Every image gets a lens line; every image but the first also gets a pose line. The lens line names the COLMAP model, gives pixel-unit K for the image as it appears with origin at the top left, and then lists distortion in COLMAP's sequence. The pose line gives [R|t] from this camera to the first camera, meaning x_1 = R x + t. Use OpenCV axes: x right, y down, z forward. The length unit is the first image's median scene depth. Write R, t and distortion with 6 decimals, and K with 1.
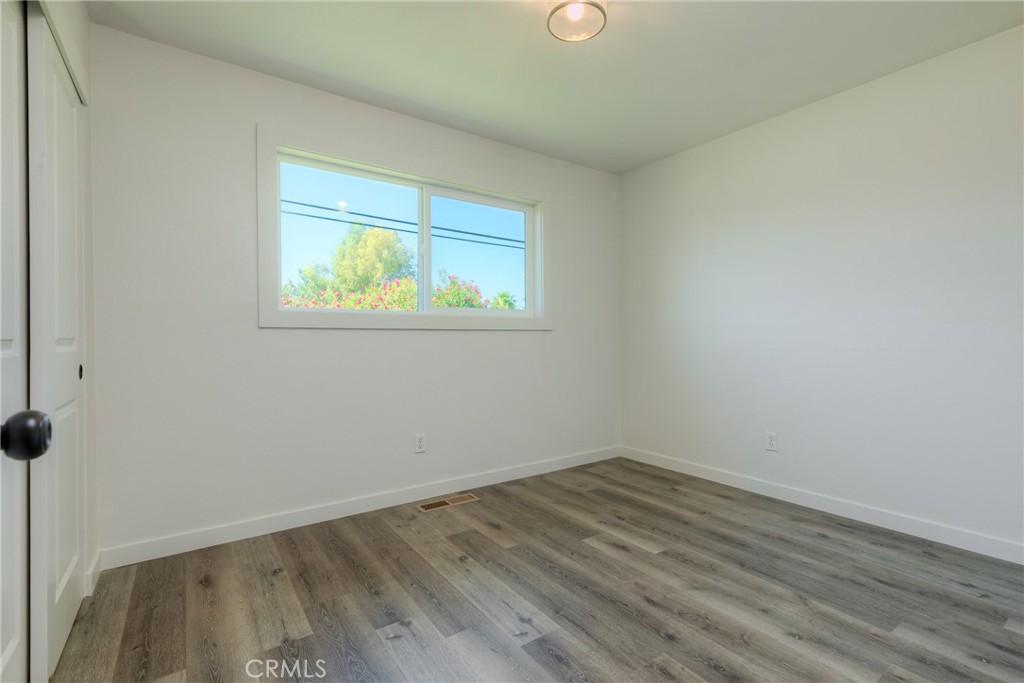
lens RADIAL K [[460.2, 0, 514.0], [0, 460.2, 339.2], [0, 0, 1]] dist [0.002098, 0.001033]
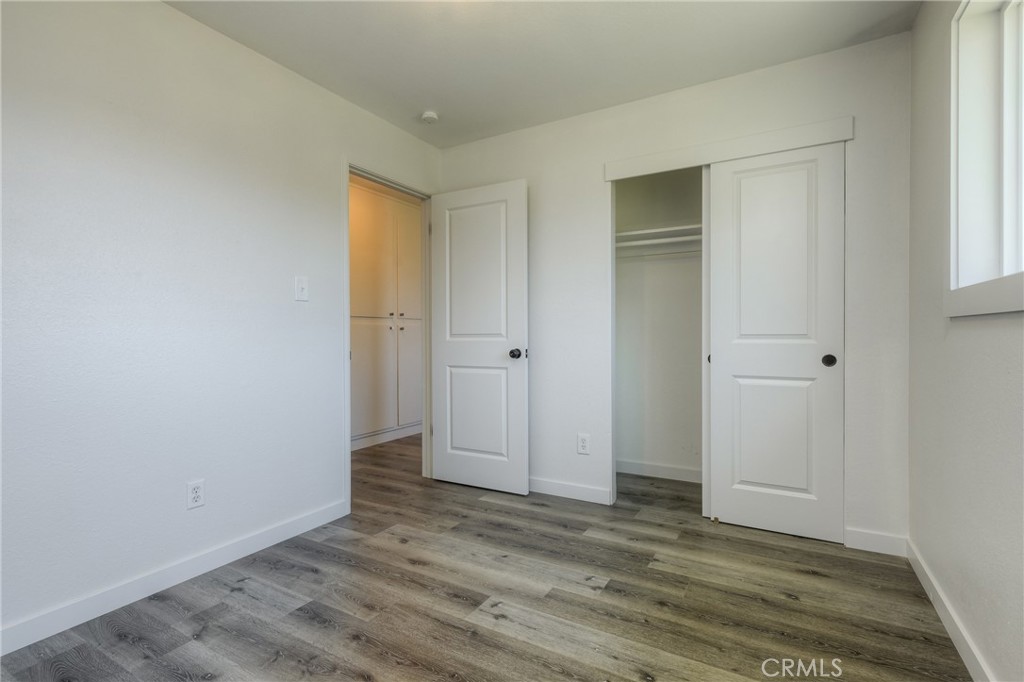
lens RADIAL K [[460.2, 0, 513.9], [0, 460.2, 339.3], [0, 0, 1]] dist [0.002098, 0.001033]
pose [[-0.903420, 0.012983, -0.428561, 0.414074], [0.008413, 0.999886, 0.012555, -0.010745], [0.428675, 0.007737, -0.903426, 1.880153]]
